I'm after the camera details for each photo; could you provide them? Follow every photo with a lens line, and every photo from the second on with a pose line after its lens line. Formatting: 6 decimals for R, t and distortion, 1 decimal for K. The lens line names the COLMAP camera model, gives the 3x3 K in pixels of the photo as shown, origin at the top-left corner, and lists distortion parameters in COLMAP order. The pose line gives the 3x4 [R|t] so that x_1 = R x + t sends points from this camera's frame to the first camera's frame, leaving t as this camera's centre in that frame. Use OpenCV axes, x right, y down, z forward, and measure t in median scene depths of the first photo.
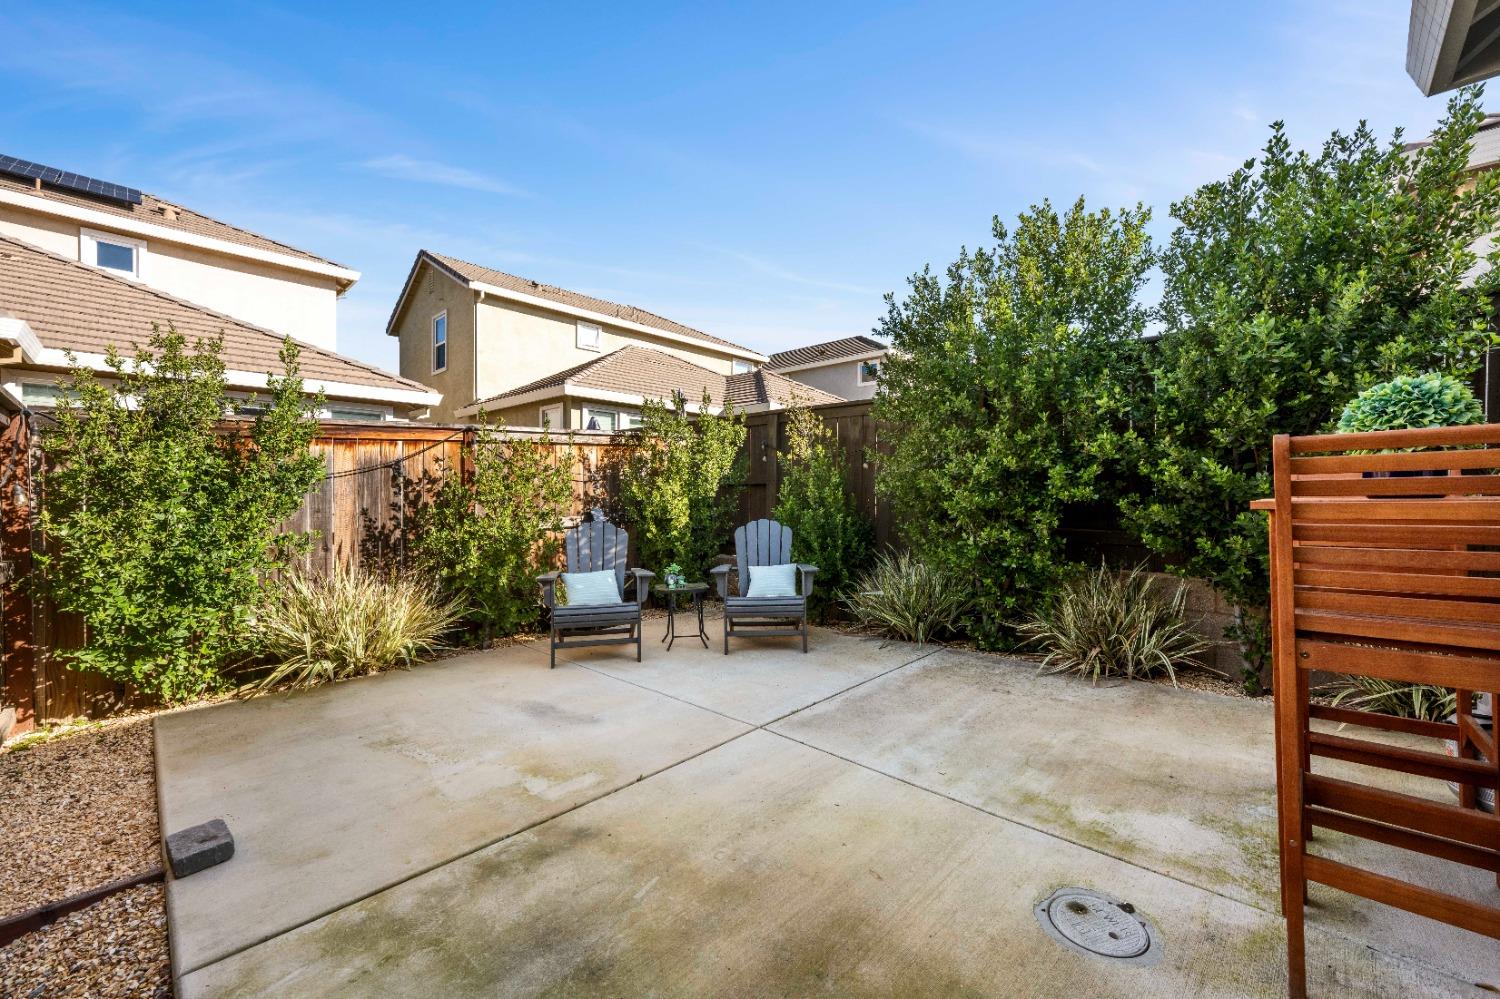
lens RADIAL K [[595.7, 0, 752.3], [0, 595.7, 496.5], [0, 0, 1]] dist [0.002412, -0.001820]
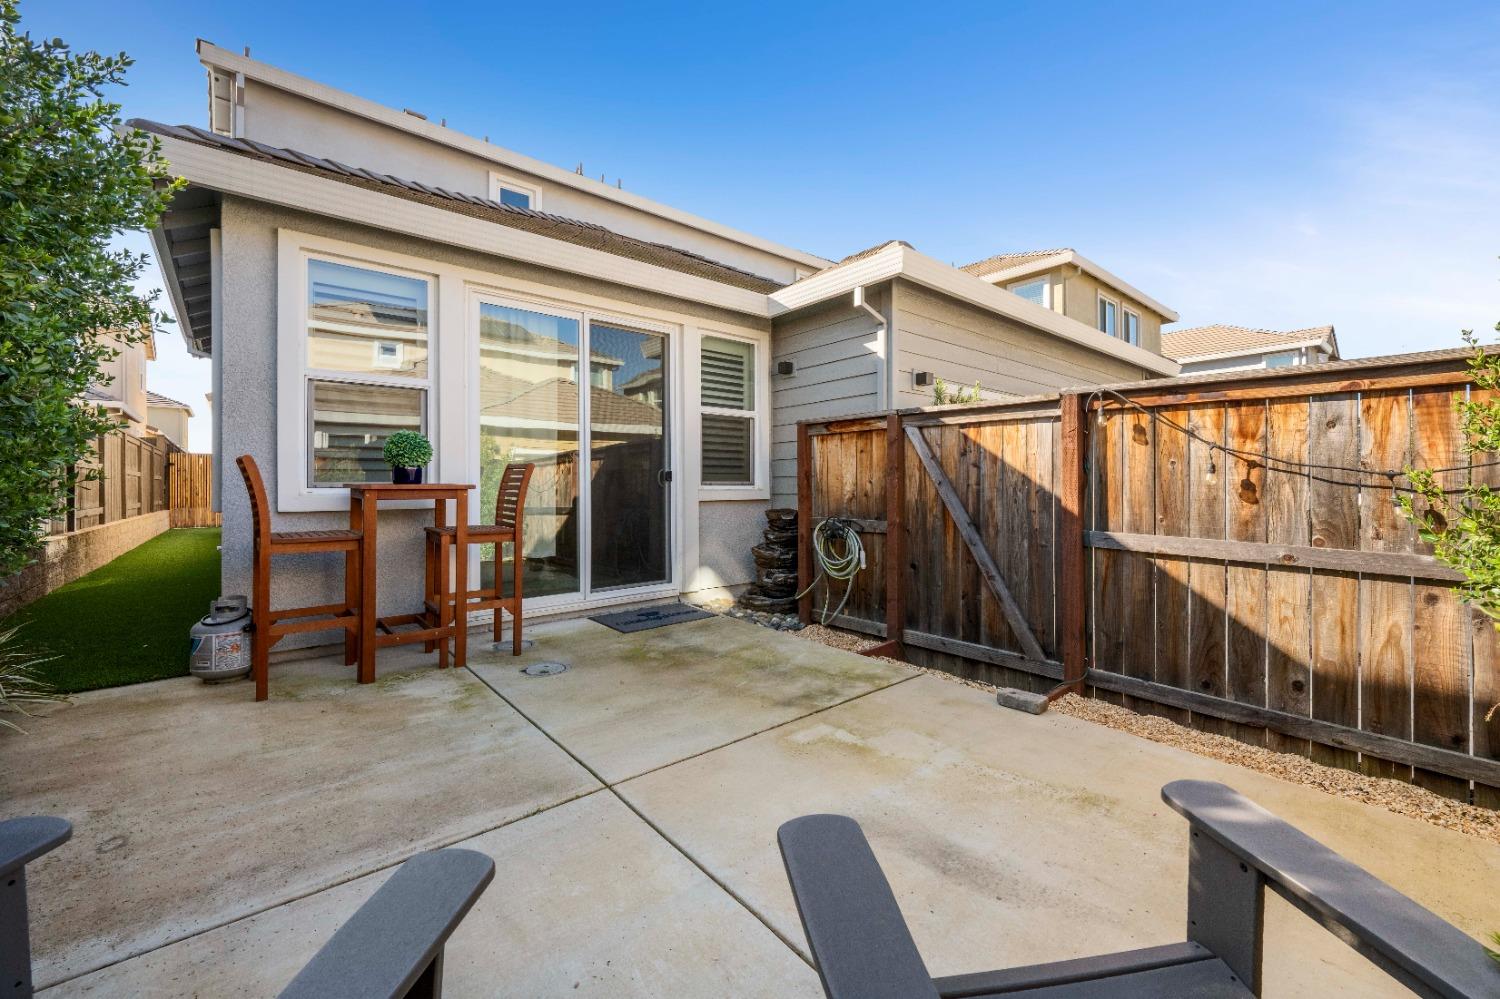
lens RADIAL K [[595.7, 0, 747.9], [0, 595.7, 489.8], [0, 0, 1]] dist [0.002412, -0.001820]
pose [[-0.993198, 0.002257, 0.116413, -0.315404], [0.003432, 0.999945, 0.009895, 0.006913], [-0.116384, 0.010227, -0.993152, 2.167736]]
